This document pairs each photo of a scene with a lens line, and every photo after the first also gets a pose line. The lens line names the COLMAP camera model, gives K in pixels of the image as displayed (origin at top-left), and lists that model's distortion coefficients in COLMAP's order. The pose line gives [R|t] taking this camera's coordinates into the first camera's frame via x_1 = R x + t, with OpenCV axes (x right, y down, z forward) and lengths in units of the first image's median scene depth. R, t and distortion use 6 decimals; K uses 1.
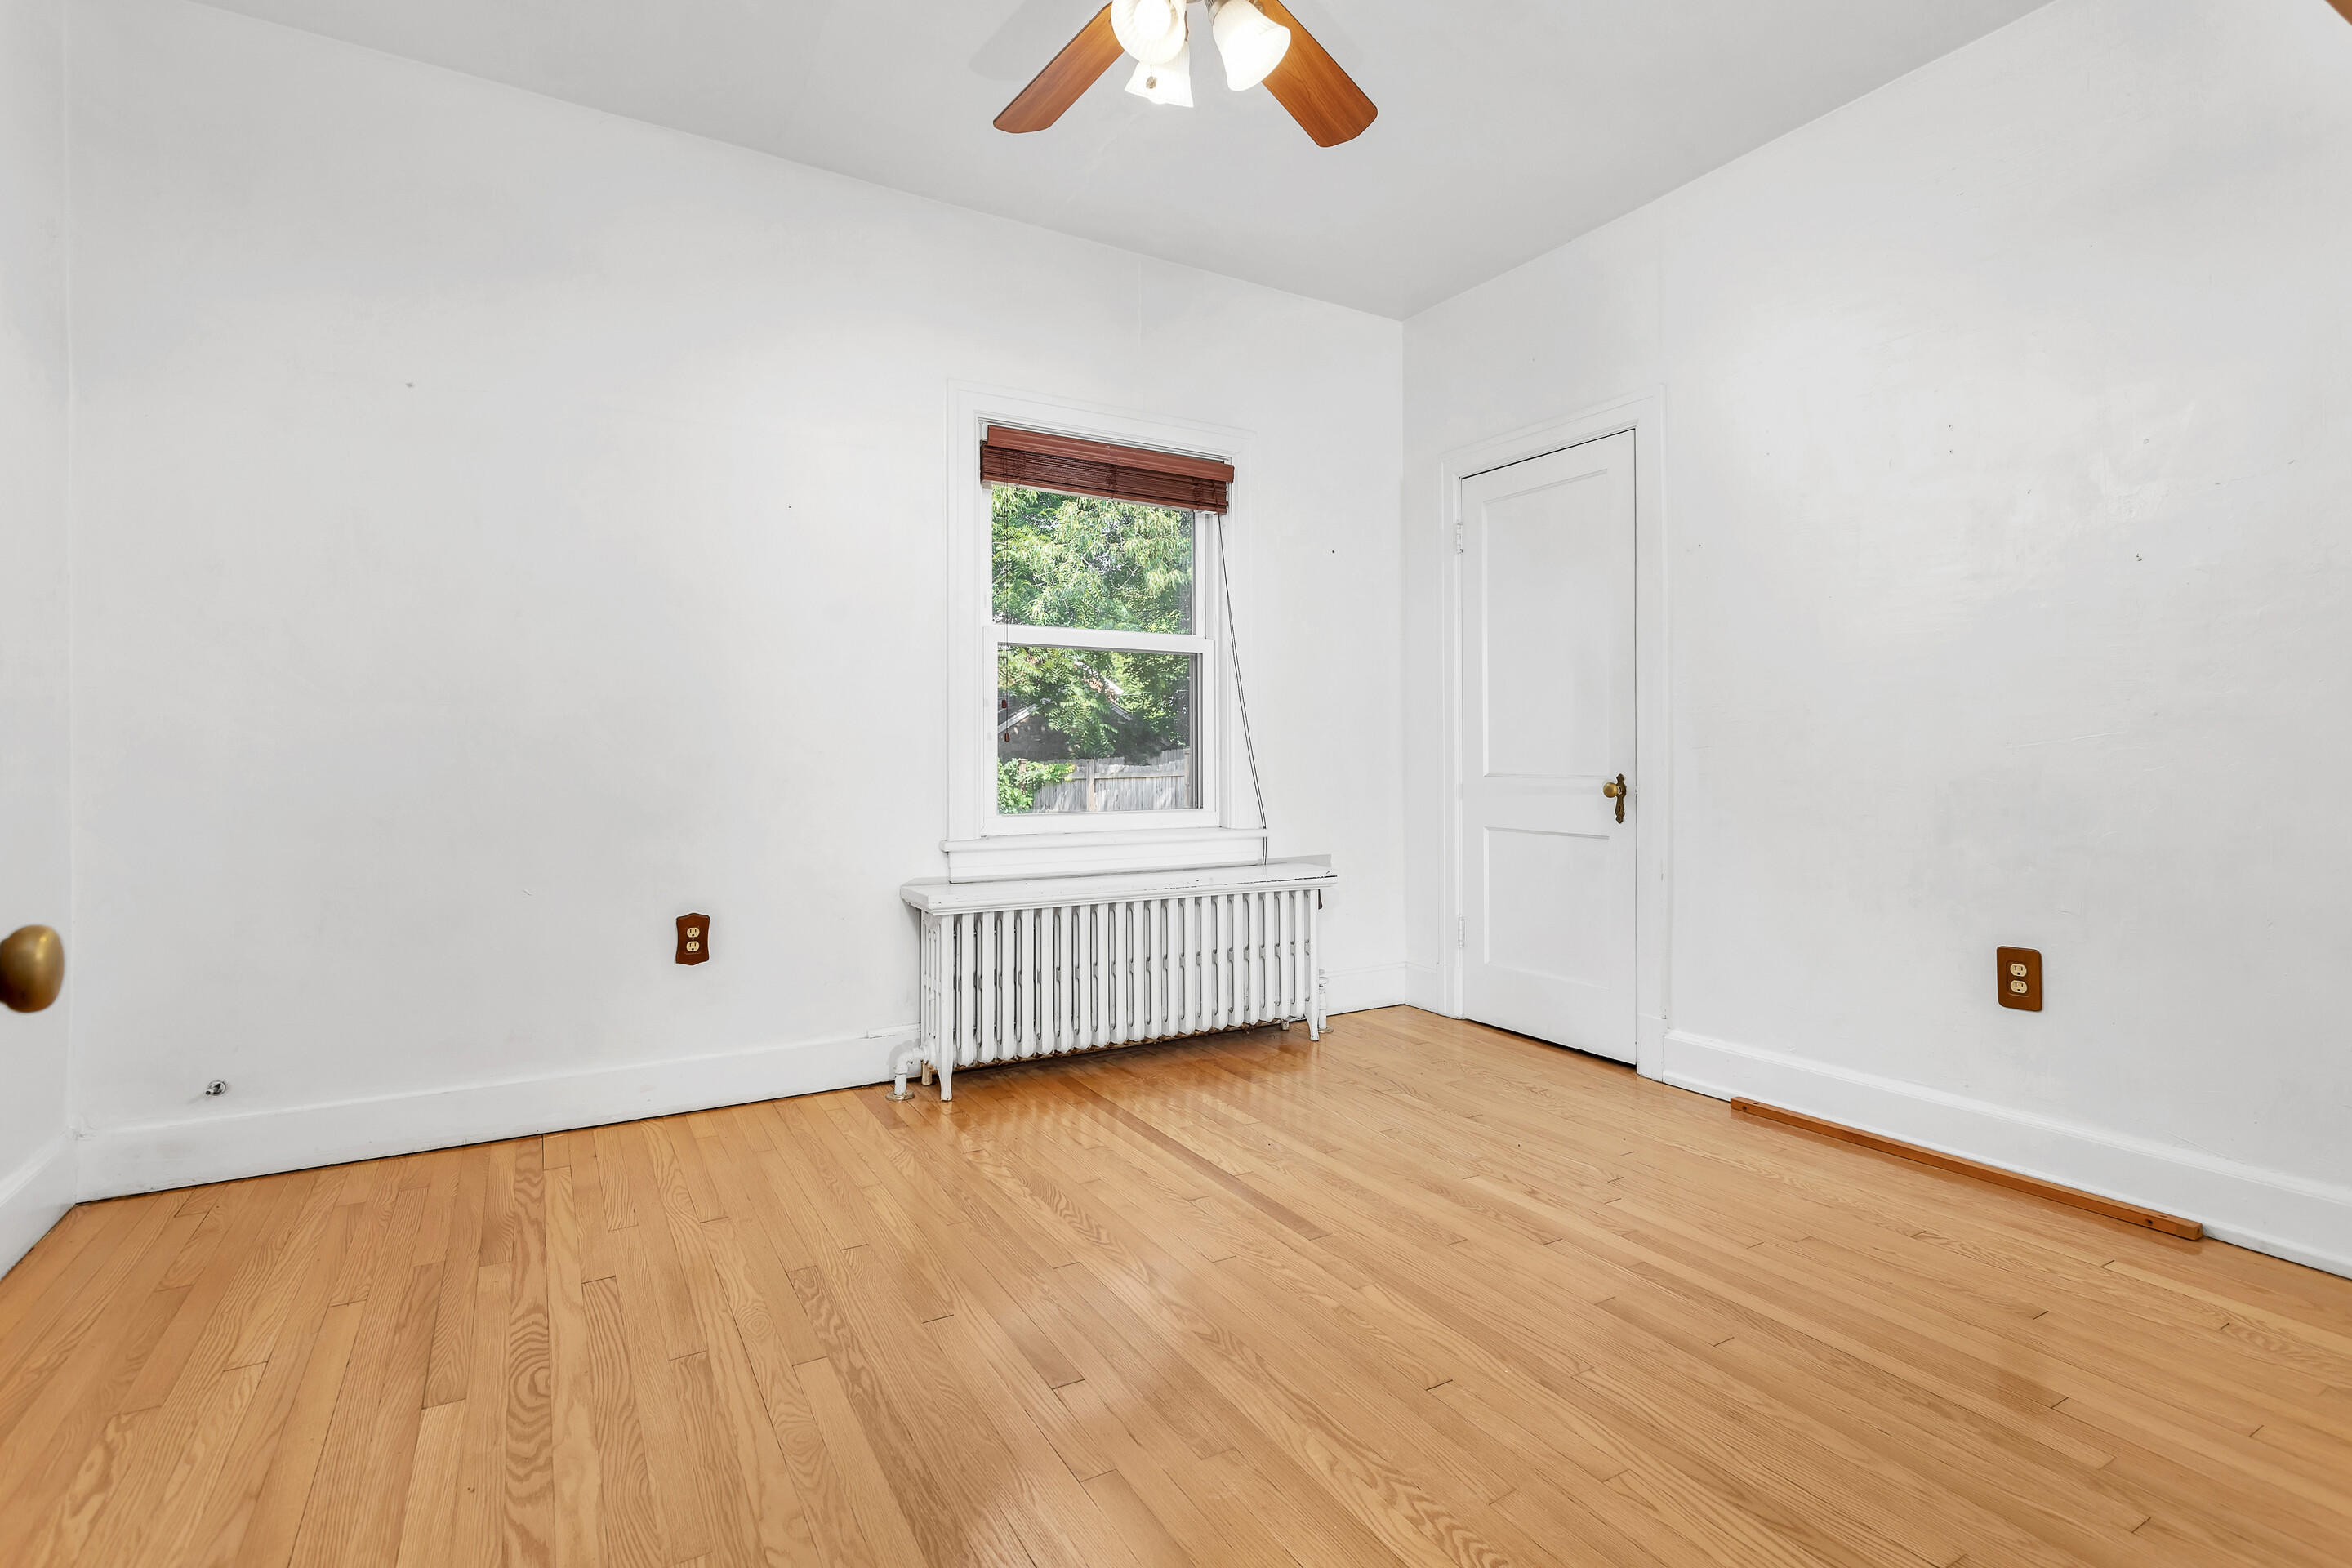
lens RADIAL K [[1105.3, 0, 1181.4], [0, 1105.3, 760.8], [0, 0, 1]] dist [0.009223, -0.000453]
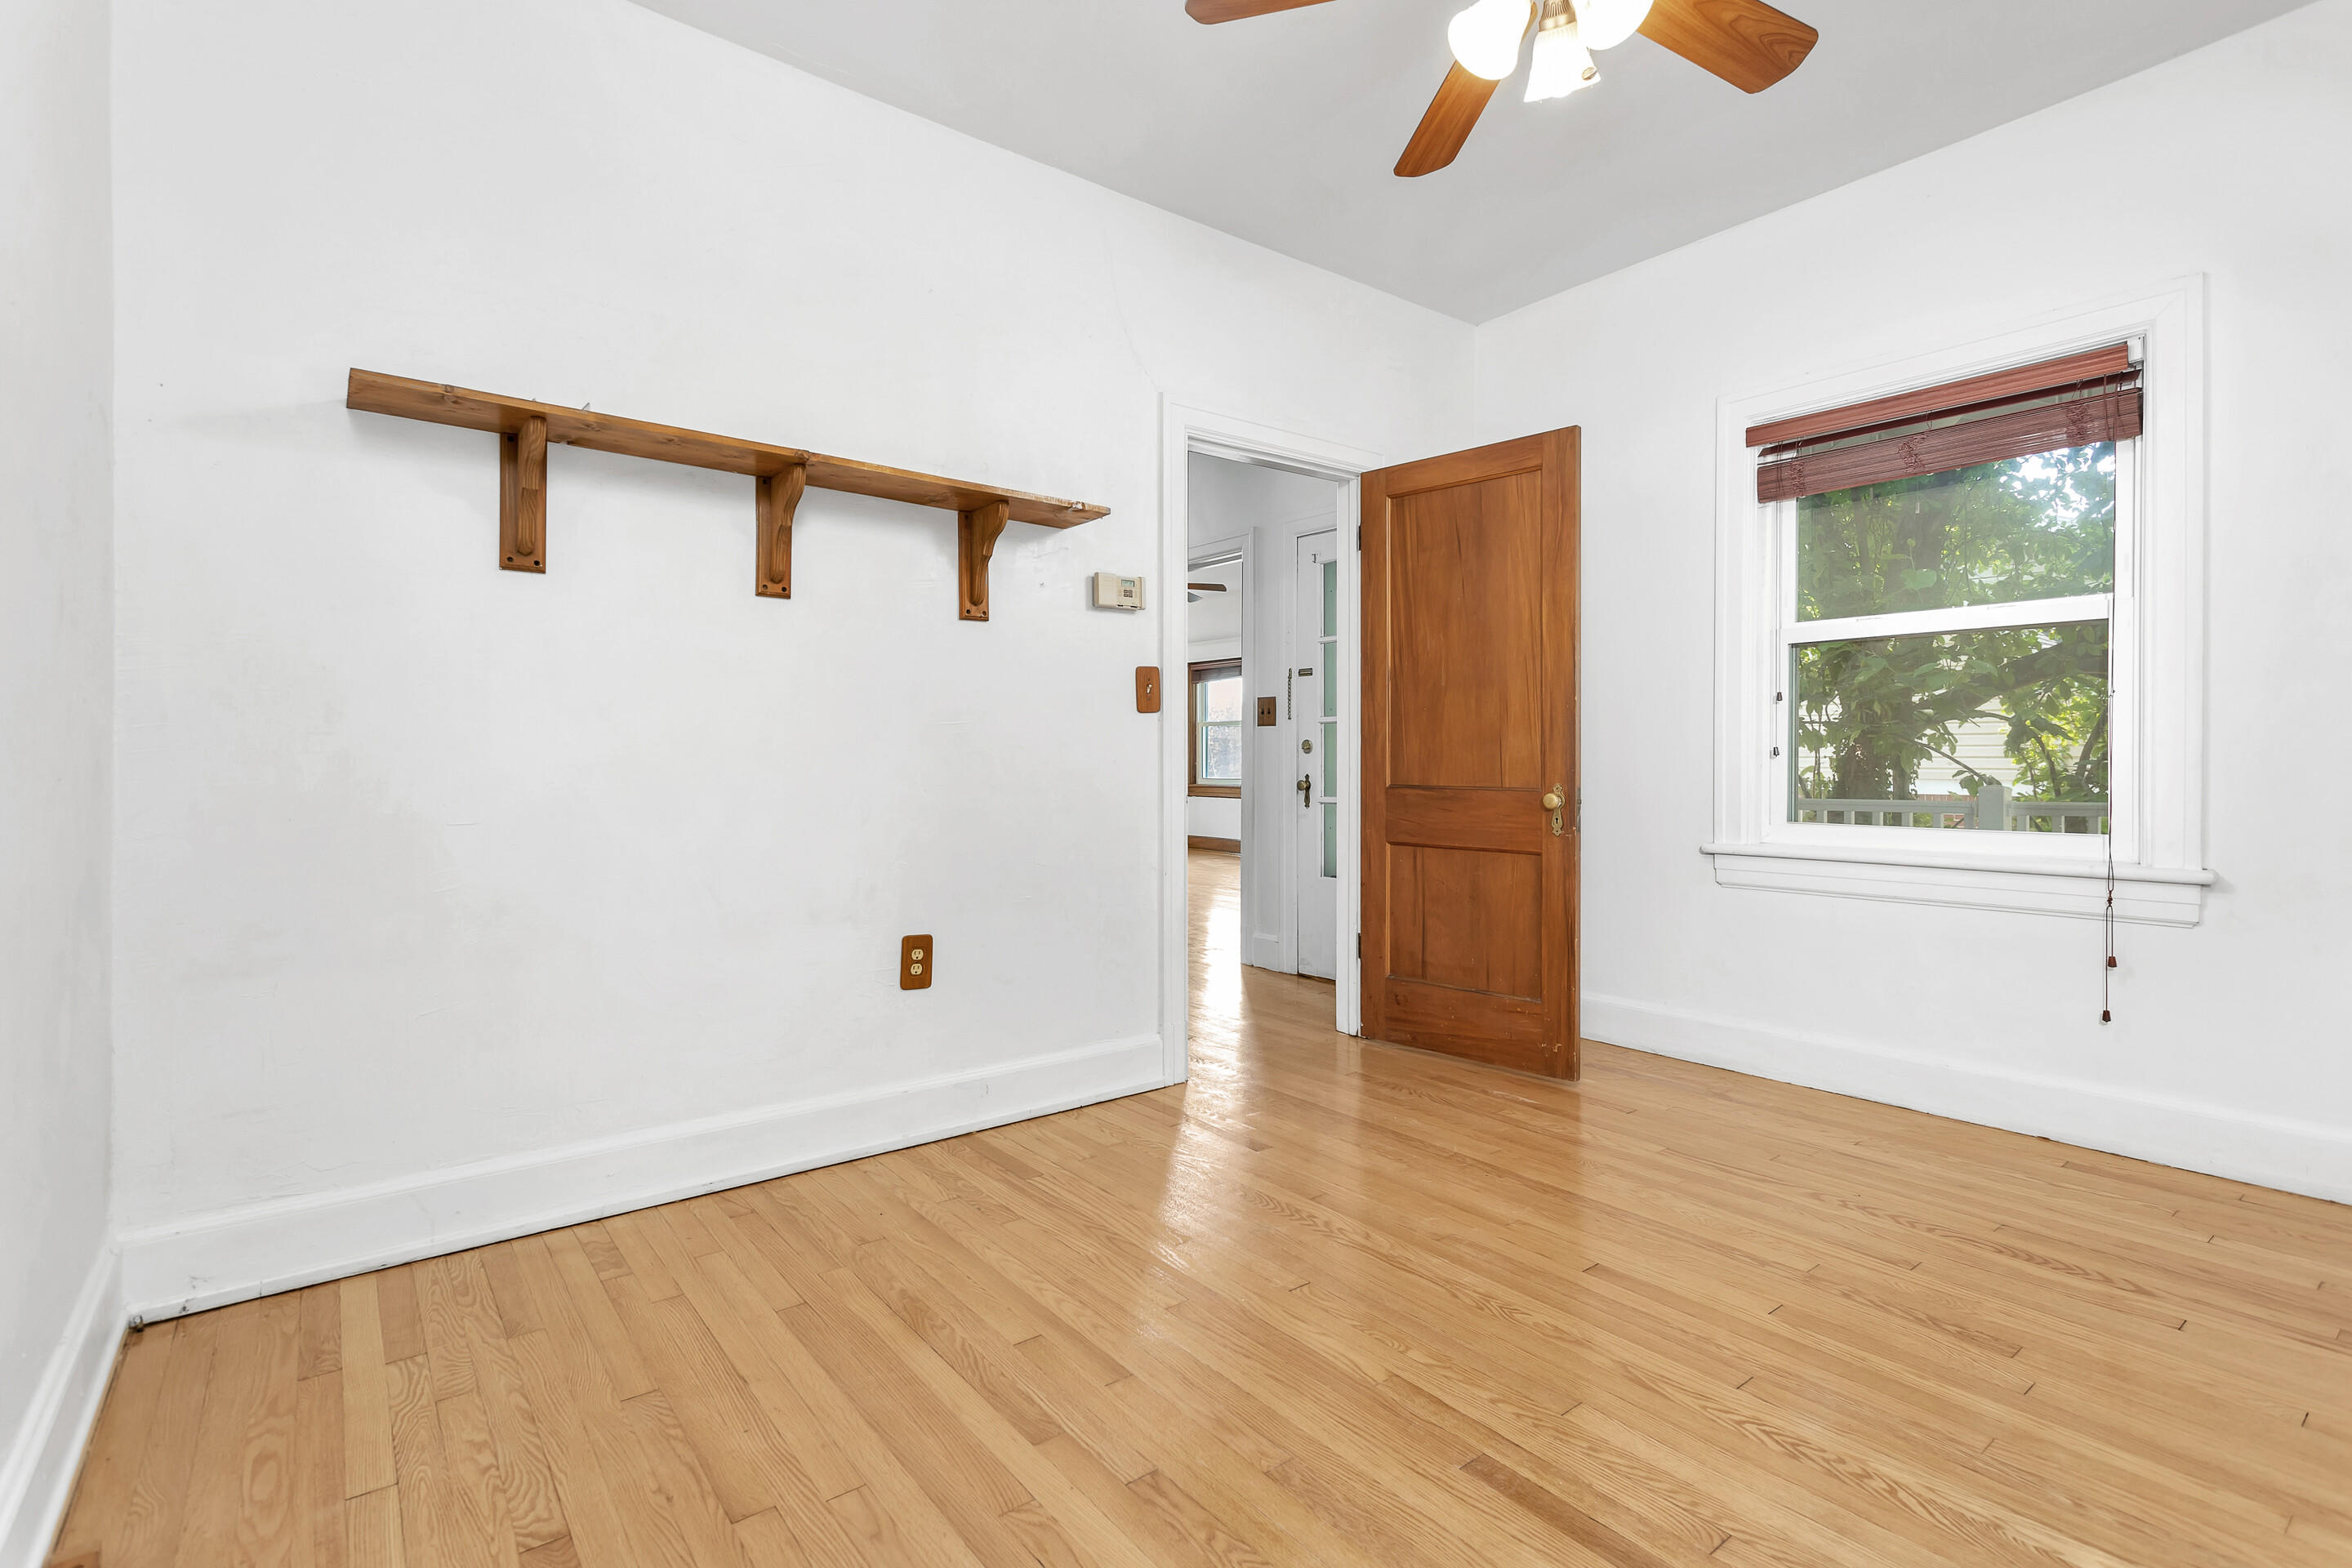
lens RADIAL K [[1105.3, 0, 1179.0], [0, 1105.3, 771.5], [0, 0, 1]] dist [0.009223, -0.000453]
pose [[-0.991185, 0.001592, -0.132479, 0.454751], [-0.000687, 0.999853, 0.017151, -0.013985], [0.132486, 0.017090, -0.991037, 1.891426]]
